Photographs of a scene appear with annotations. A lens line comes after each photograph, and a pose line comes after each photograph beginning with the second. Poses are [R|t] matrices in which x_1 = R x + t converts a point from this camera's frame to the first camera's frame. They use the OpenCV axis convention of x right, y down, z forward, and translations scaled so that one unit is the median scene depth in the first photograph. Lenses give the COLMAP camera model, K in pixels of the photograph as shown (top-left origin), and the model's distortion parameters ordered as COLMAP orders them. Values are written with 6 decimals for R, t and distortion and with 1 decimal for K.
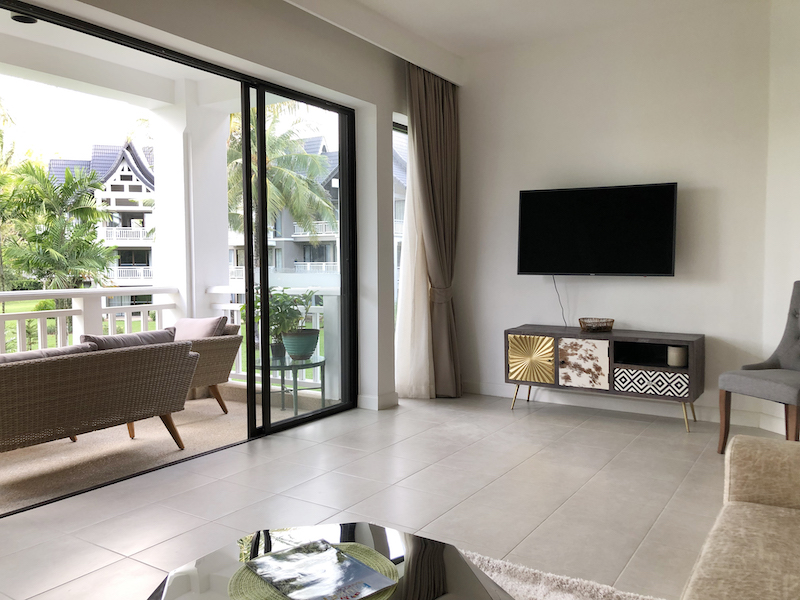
lens RADIAL K [[651.7, 0, 401.9], [0, 651.7, 302.7], [0, 0, 1]] dist [0.051366, -0.074640]
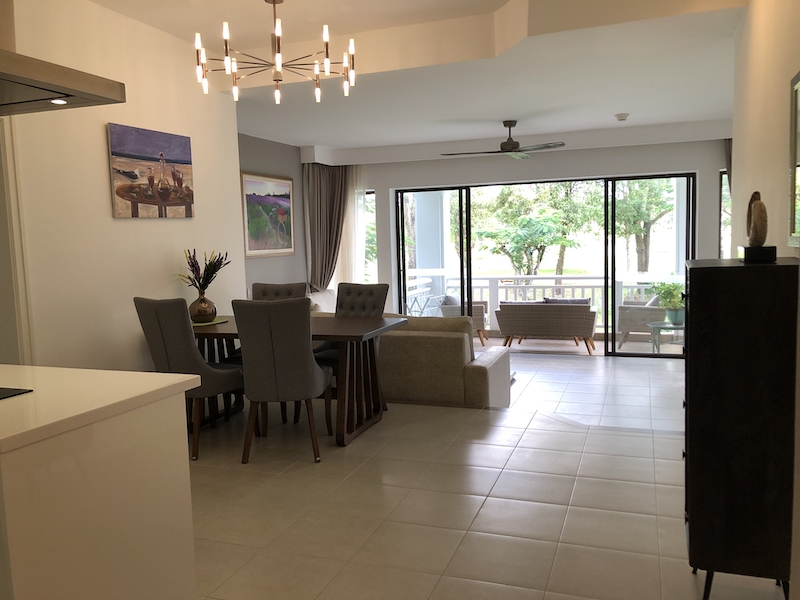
lens RADIAL K [[651.7, 0, 401.4], [0, 651.7, 299.0], [0, 0, 1]] dist [0.051366, -0.074640]
pose [[0.223353, 0.090847, -0.970495, 1.395638], [-0.031216, 0.995803, 0.086032, -0.107527], [0.974238, 0.011080, 0.225251, -0.054879]]
